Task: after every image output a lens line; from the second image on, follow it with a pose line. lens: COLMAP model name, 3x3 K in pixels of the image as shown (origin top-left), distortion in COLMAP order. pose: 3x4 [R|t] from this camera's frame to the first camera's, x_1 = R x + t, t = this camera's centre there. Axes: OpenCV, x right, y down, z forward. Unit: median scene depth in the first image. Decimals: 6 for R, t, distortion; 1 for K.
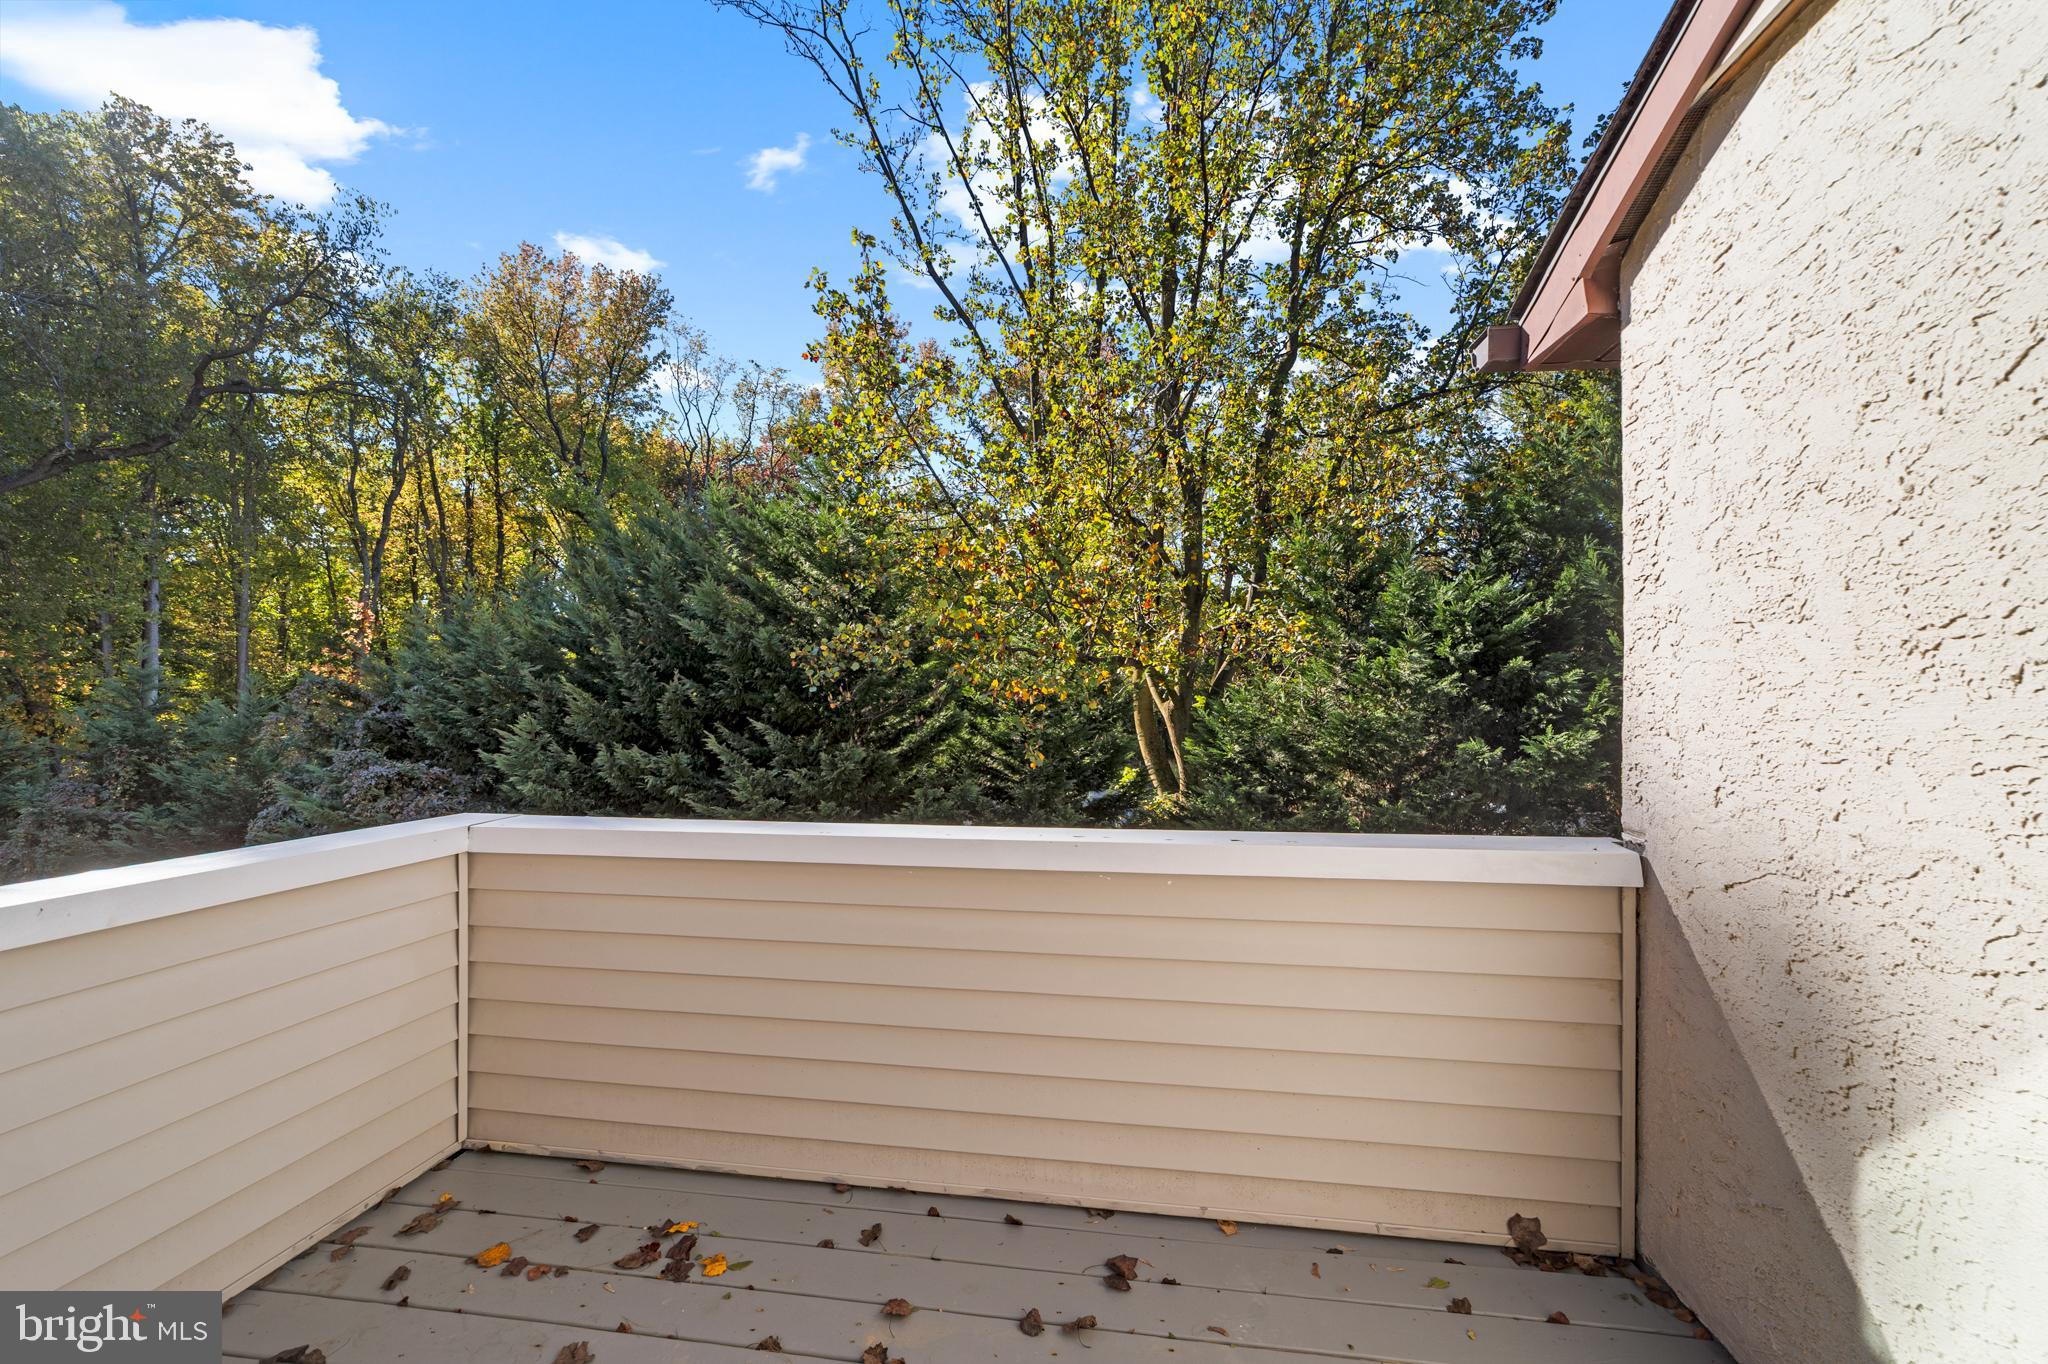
lens RADIAL K [[799.3, 0, 1020.4], [0, 799.3, 697.5], [0, 0, 1]] dist [-0.007492, 0.000774]
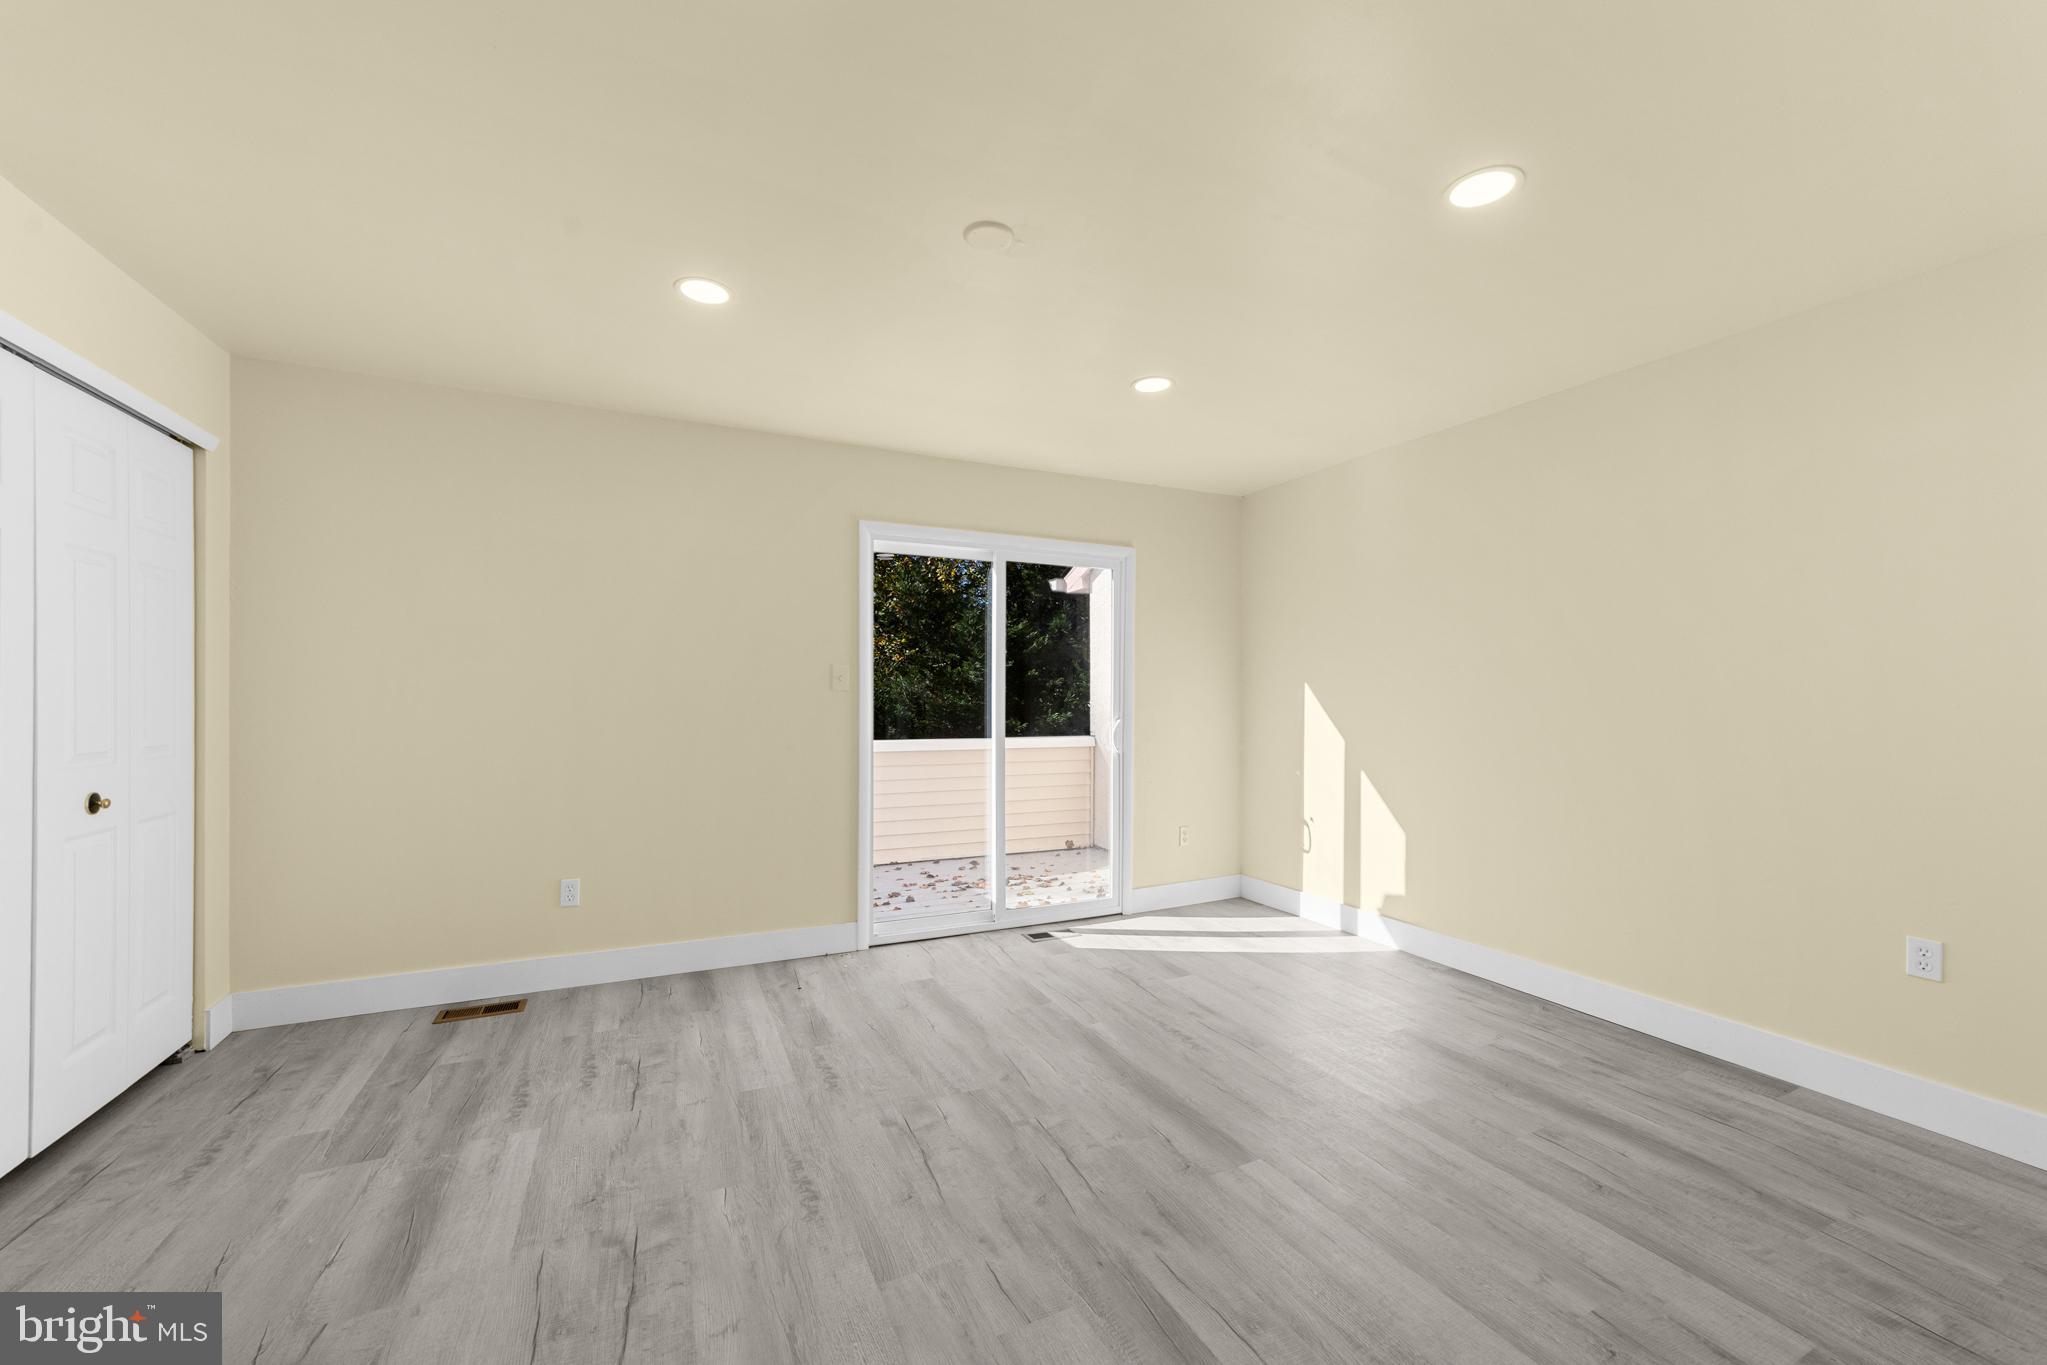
lens RADIAL K [[798.9, 0, 1025.8], [0, 798.9, 686.8], [0, 0, 1]] dist [-0.007492, 0.000774]
pose [[0.831087, 0.009505, 0.556061, -0.323930], [-0.005076, 0.999942, -0.009506, 0.003102], [-0.556119, 0.005078, 0.831087, -0.397802]]
